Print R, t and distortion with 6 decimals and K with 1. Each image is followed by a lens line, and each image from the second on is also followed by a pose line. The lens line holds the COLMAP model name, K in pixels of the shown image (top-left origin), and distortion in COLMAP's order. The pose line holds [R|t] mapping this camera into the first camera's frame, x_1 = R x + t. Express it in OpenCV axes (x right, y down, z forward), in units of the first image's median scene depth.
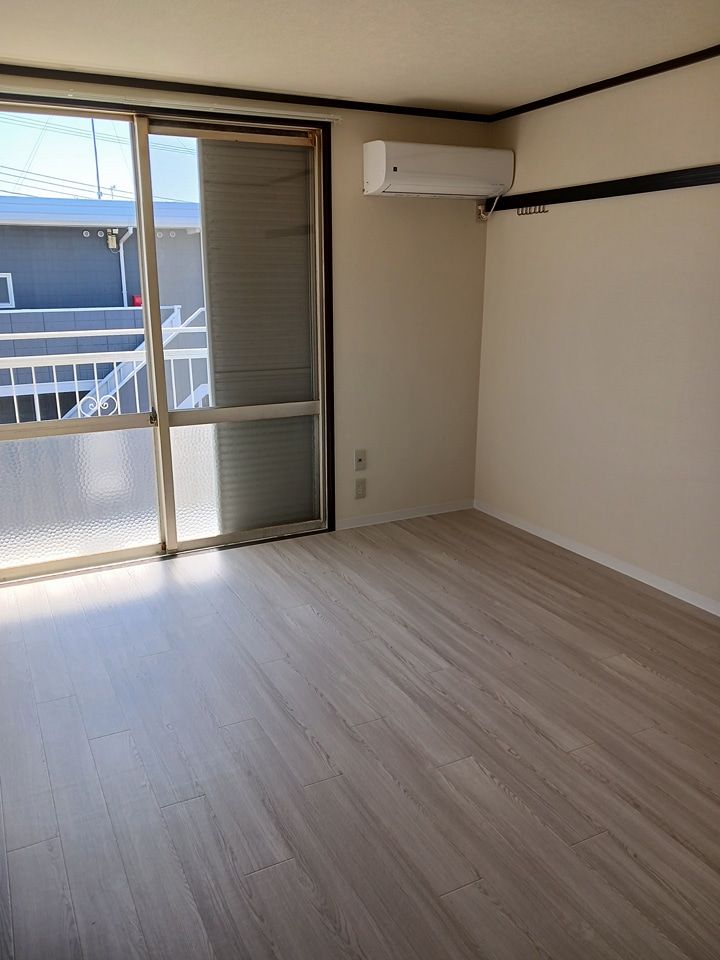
lens RADIAL K [[752.3, 0, 361.9], [0, 752.3, 484.1], [0, 0, 1]] dist [-0.018172, 0.007927]
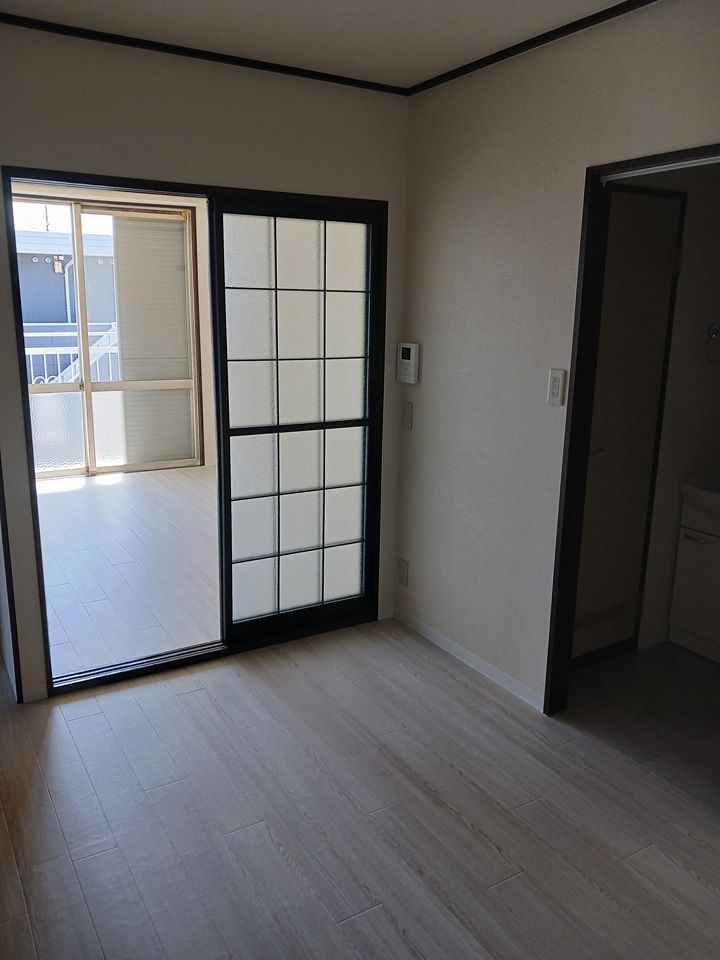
lens RADIAL K [[752.3, 0, 352.8], [0, 752.3, 458.7], [0, 0, 1]] dist [-0.018172, 0.007927]
pose [[0.998373, -0.002207, 0.056981, 0.191505], [0.005621, 0.998194, -0.059817, 0.151934], [-0.056746, 0.060040, 0.996582, -0.569085]]
